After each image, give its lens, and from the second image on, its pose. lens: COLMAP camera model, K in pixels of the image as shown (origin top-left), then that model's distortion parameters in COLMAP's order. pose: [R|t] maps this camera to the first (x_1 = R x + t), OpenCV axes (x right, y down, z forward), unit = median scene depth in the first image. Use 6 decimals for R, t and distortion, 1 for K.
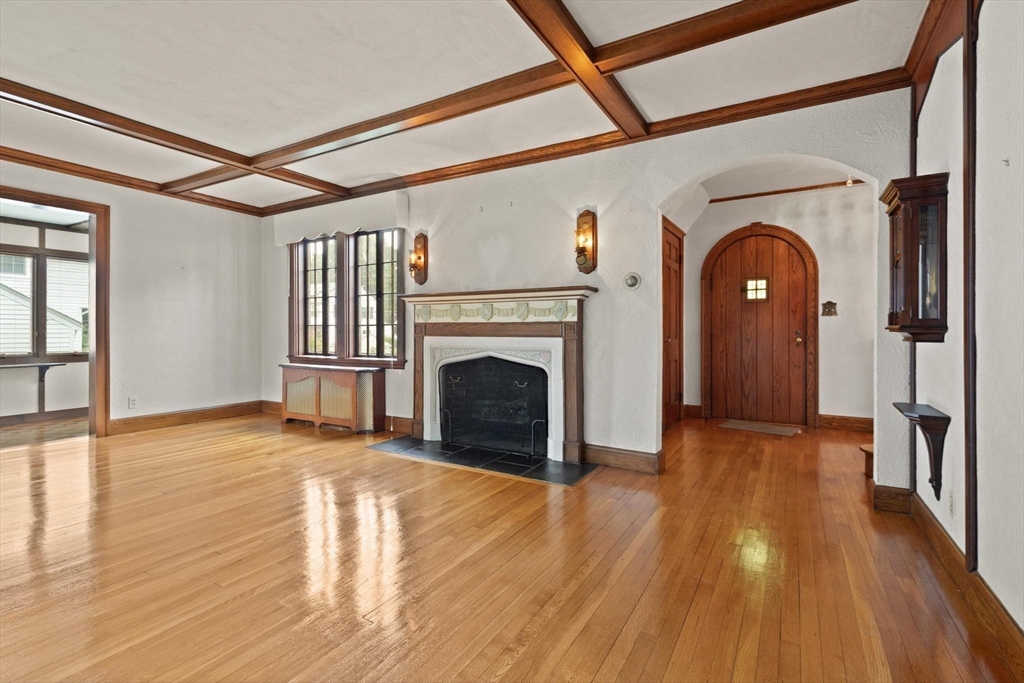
lens RADIAL K [[470.3, 0, 520.7], [0, 470.3, 334.1], [0, 0, 1]] dist [0.006661, -0.003073]
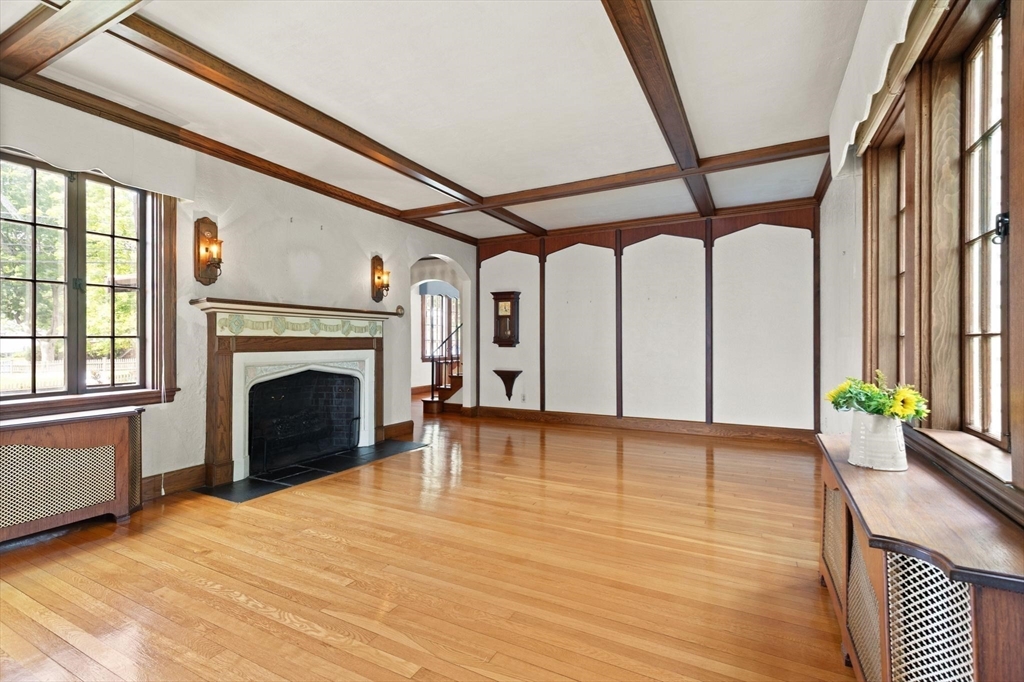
lens RADIAL K [[470.3, 0, 502.9], [0, 470.3, 345.0], [0, 0, 1]] dist [0.006661, -0.003073]
pose [[-0.044813, -0.008449, 0.998960, -1.063910], [0.011007, 0.999899, 0.008951, -0.010884], [-0.998935, 0.011397, -0.044715, 0.598369]]
